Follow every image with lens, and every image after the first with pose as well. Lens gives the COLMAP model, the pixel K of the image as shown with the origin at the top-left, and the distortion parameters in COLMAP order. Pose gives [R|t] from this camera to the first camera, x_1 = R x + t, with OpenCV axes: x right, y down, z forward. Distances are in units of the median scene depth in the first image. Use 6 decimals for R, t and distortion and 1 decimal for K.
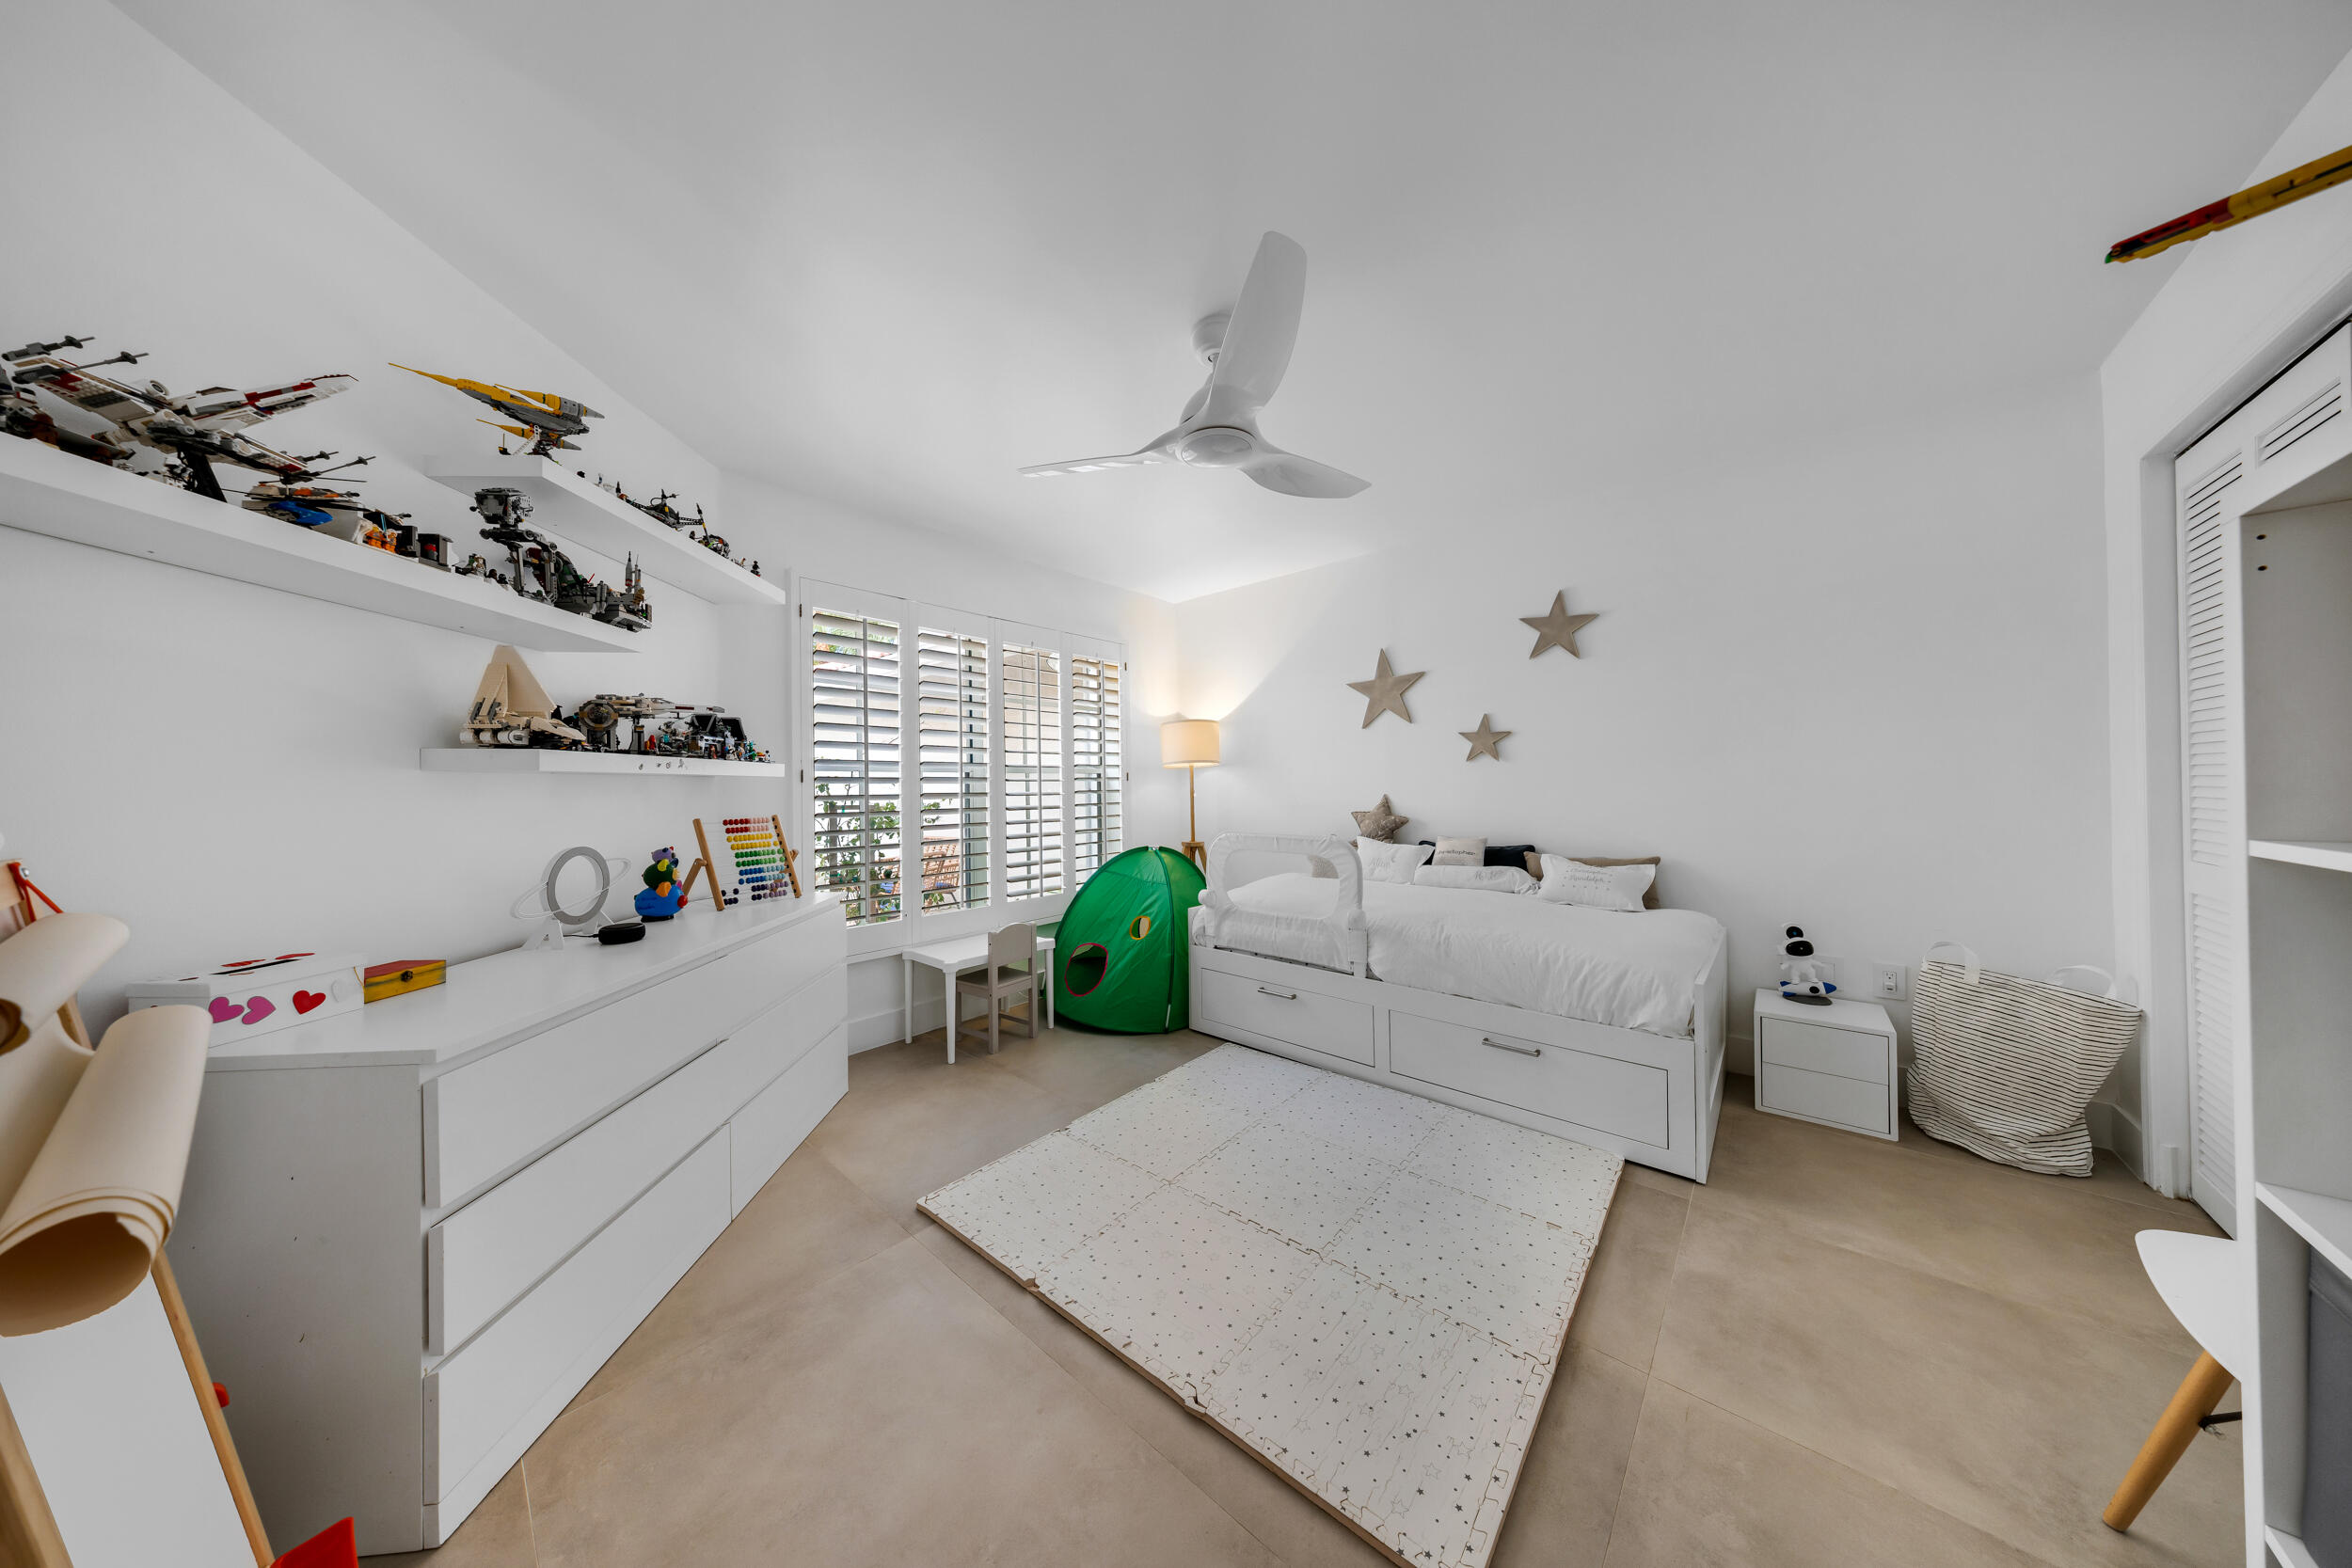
lens RADIAL K [[697.8, 0, 1188.7], [0, 697.8, 785.4], [0, 0, 1]] dist [0.002068, -0.000271]
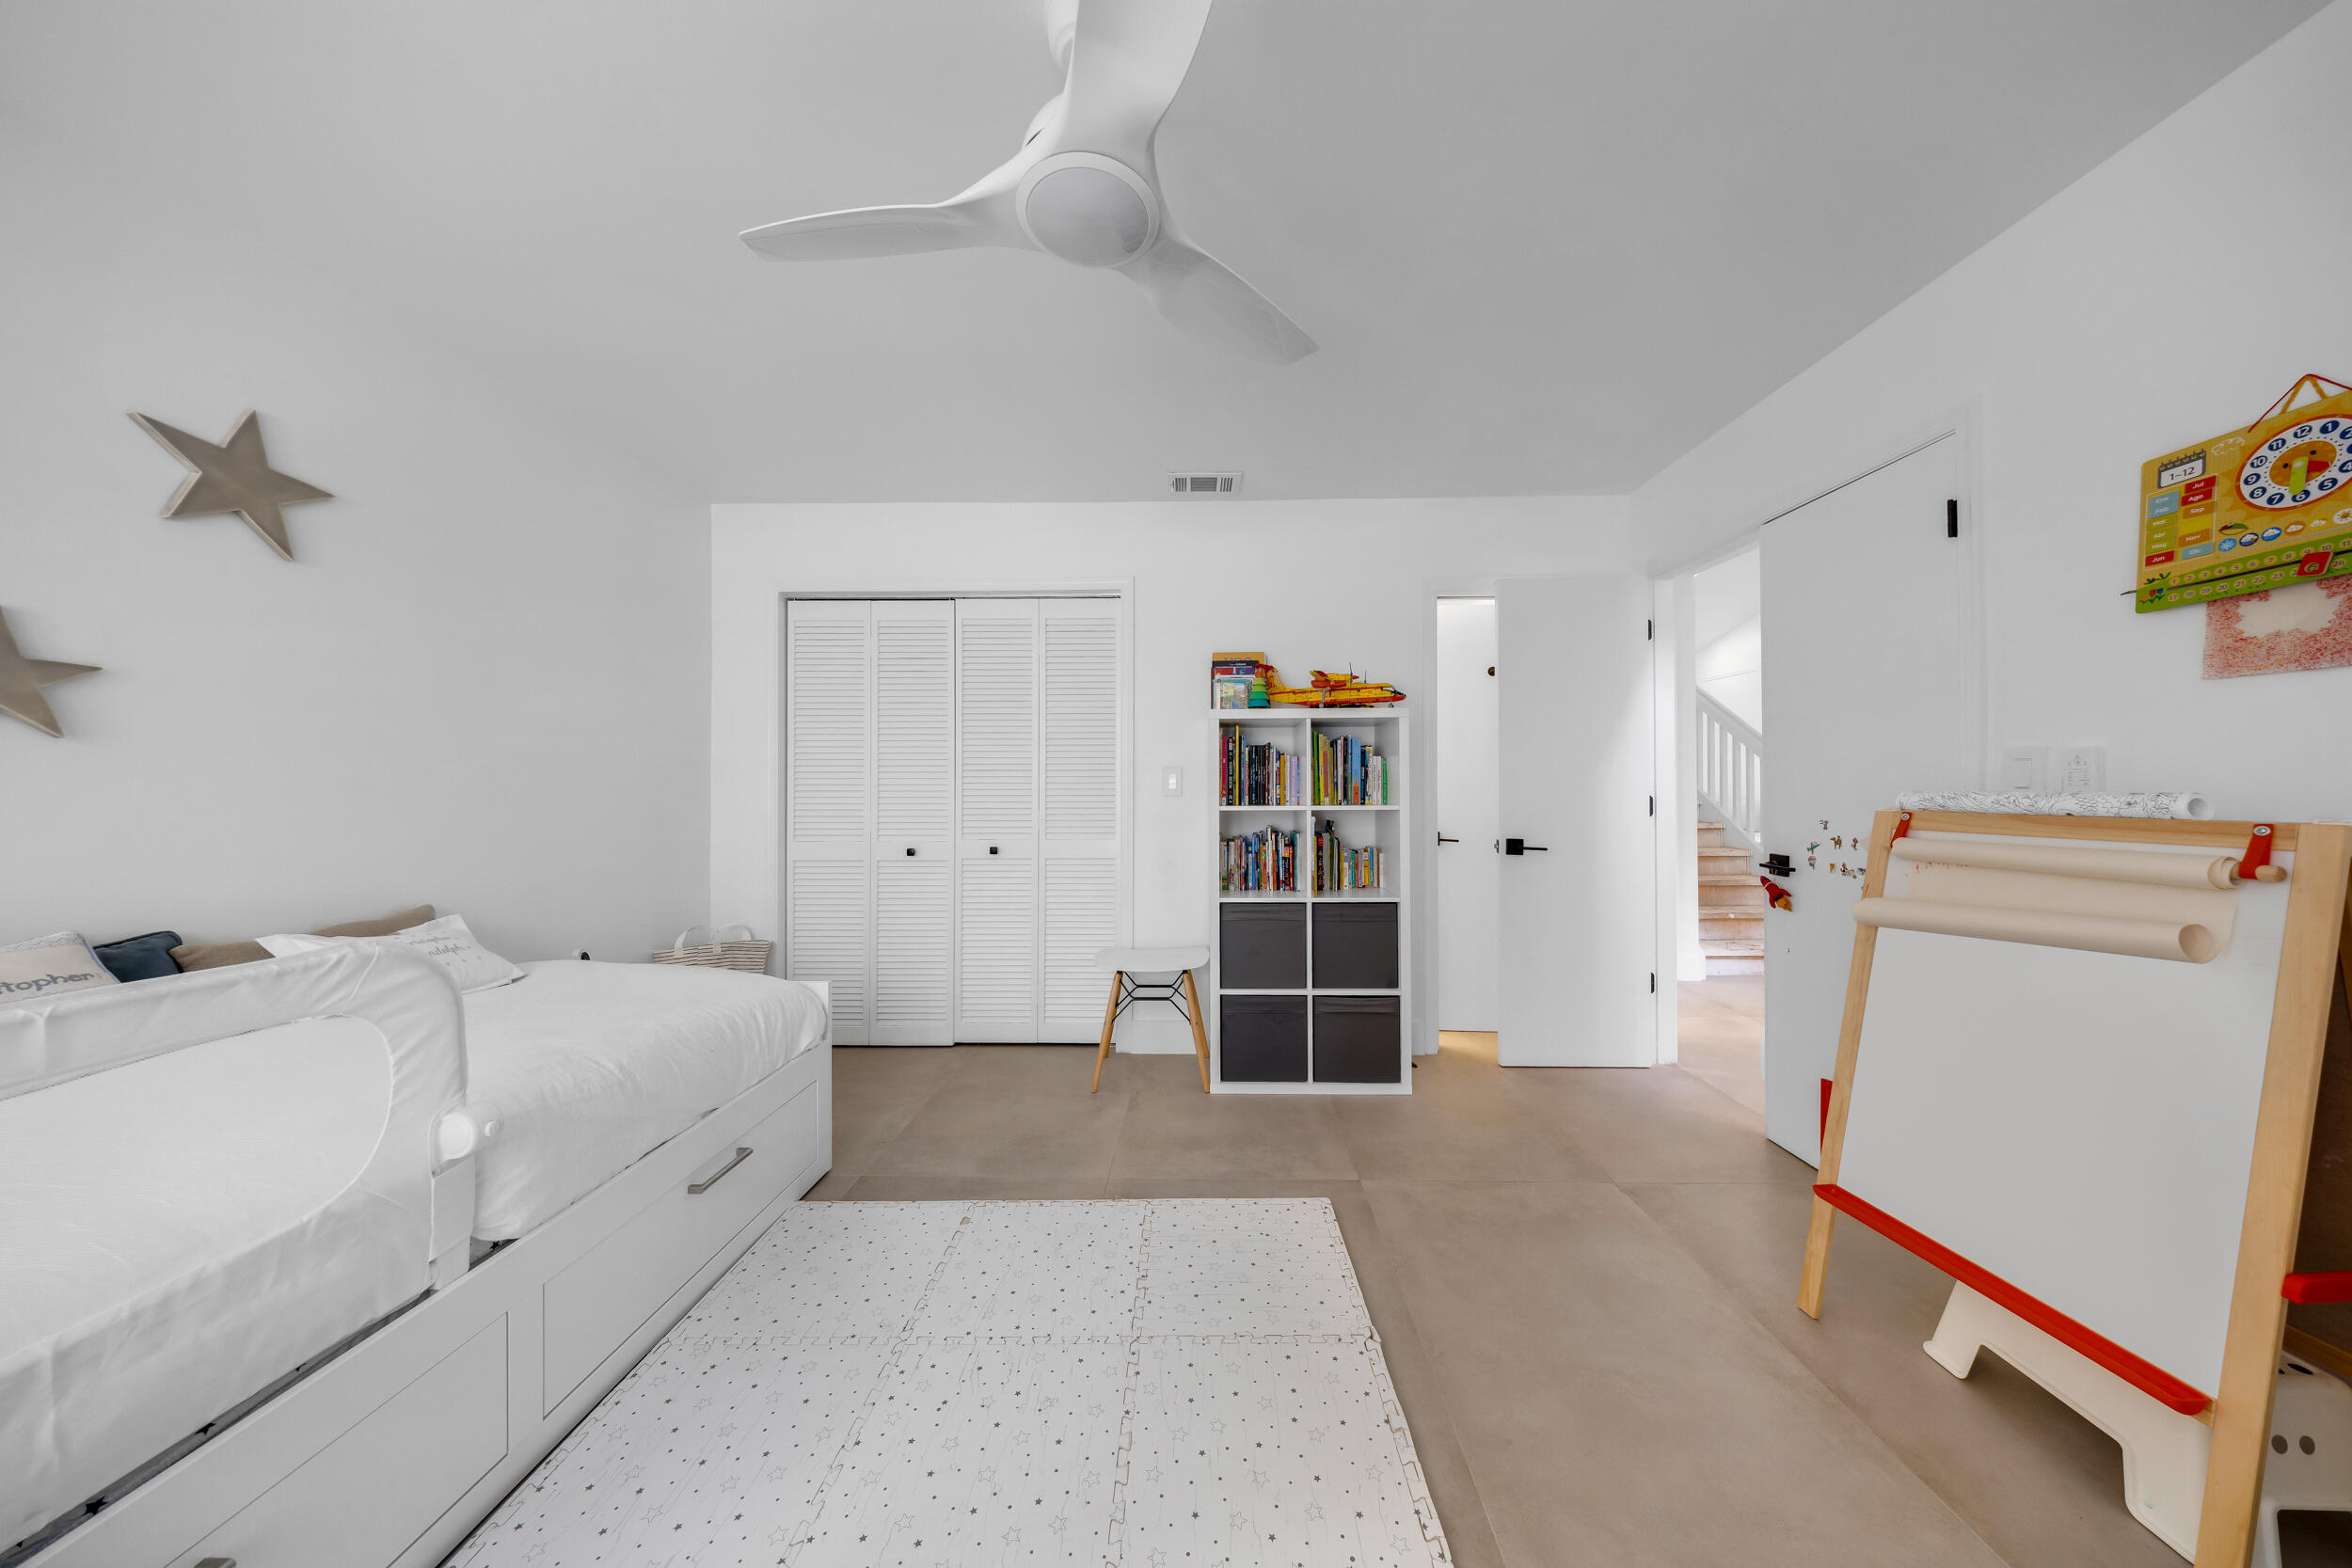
lens RADIAL K [[697.8, 0, 1191.9], [0, 697.8, 788.2], [0, 0, 1]] dist [0.002068, -0.000271]
pose [[-0.634529, 0.013589, 0.772779, -0.323864], [0.009131, 0.999907, -0.010086, 0.004598], [-0.772845, 0.000656, -0.634595, 0.915355]]
